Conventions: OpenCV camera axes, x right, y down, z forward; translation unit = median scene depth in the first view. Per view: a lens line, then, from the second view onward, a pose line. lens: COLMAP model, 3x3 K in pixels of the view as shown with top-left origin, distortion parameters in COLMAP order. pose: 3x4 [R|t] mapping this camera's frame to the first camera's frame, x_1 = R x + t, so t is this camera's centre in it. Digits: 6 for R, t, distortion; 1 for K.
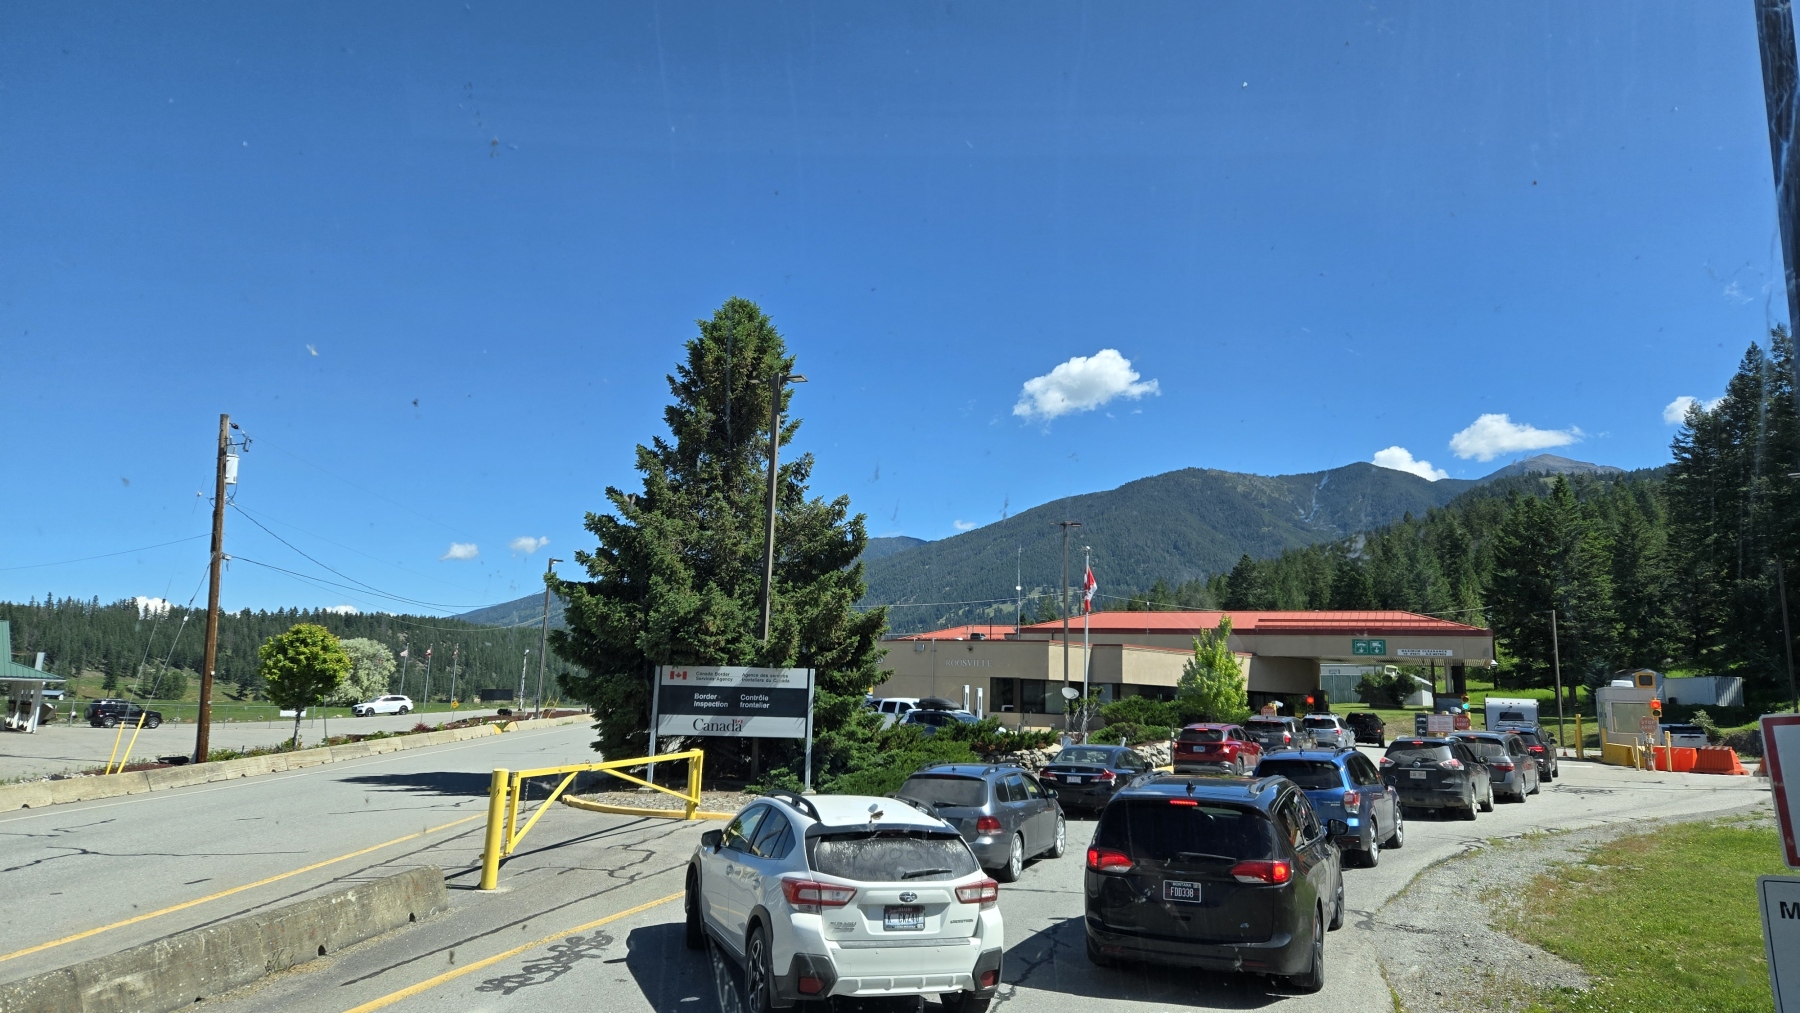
lens RADIAL K [[1094.1, 0, 904.9], [0, 1094.1, 498.5], [0, 0, 1]] dist [0.054855, -0.043845]
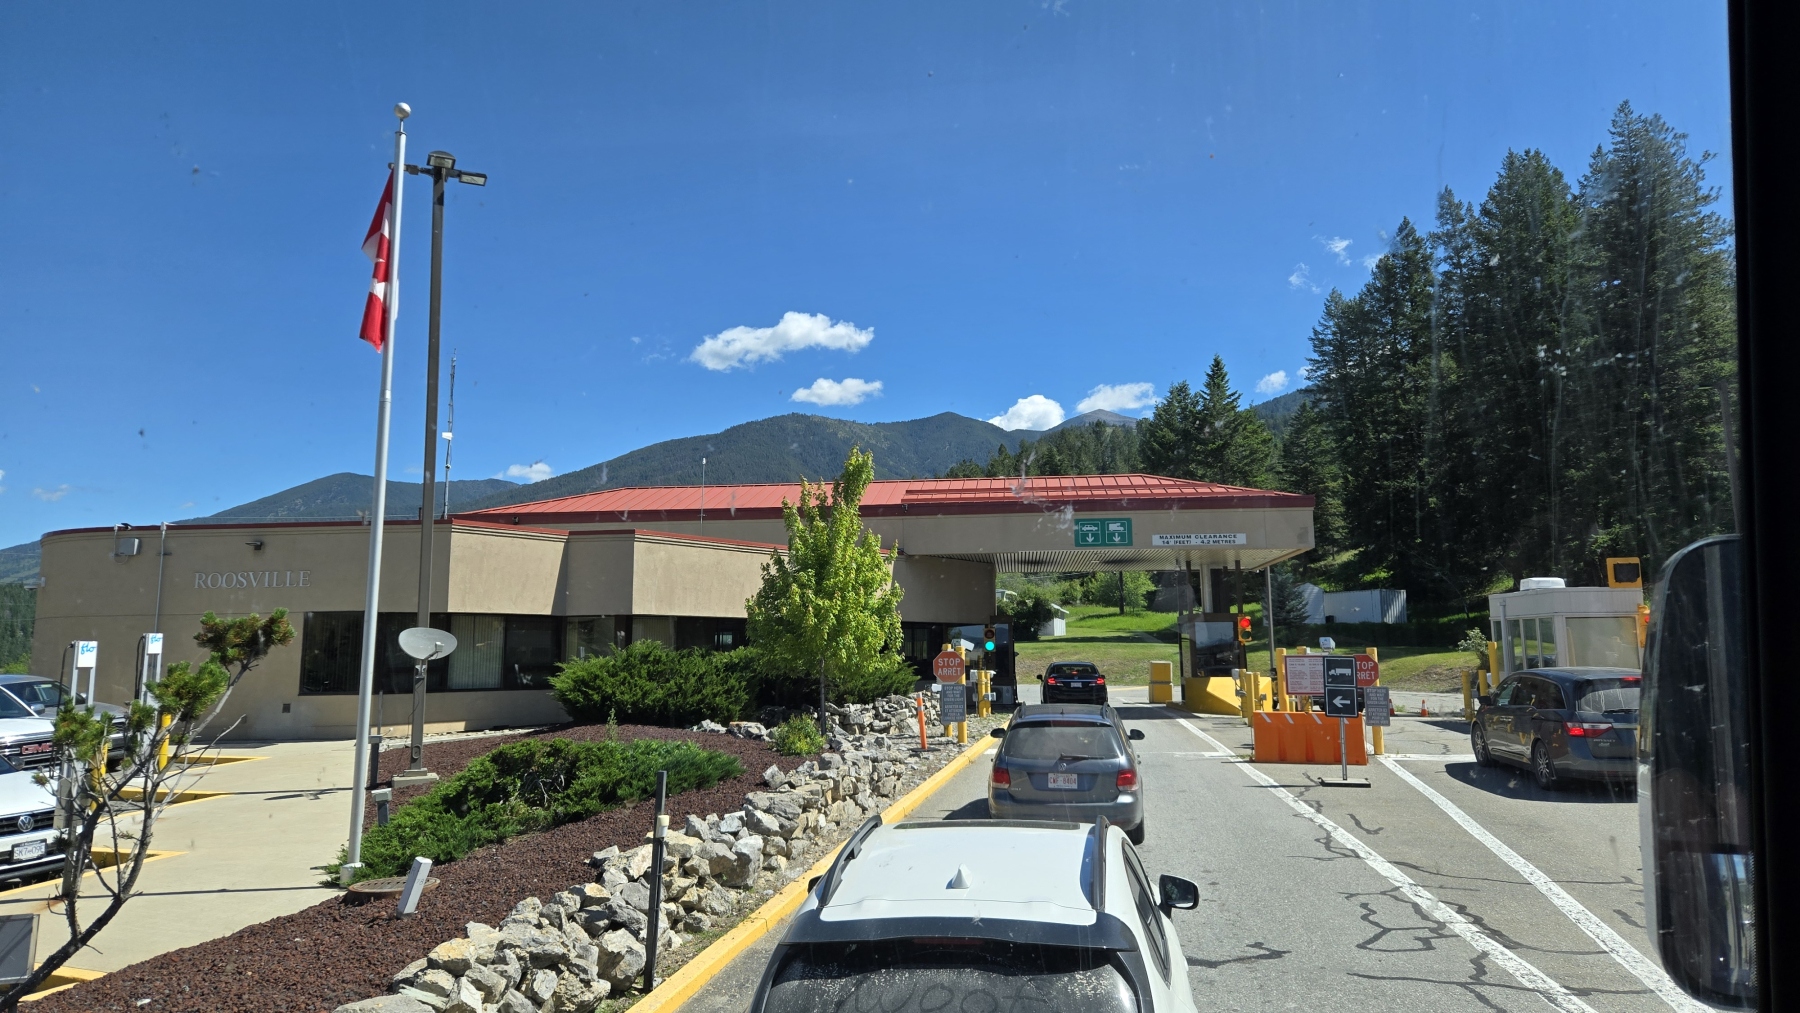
lens RADIAL K [[1094.1, 0, 904.9], [0, 1094.1, 498.5], [0, 0, 1]] dist [0.054855, -0.043845]
pose [[0.937210, 0.007563, 0.348683, 0.144540], [-0.024883, 0.998667, 0.045221, 0.097010], [-0.347876, -0.051058, 0.936149, 0.538007]]
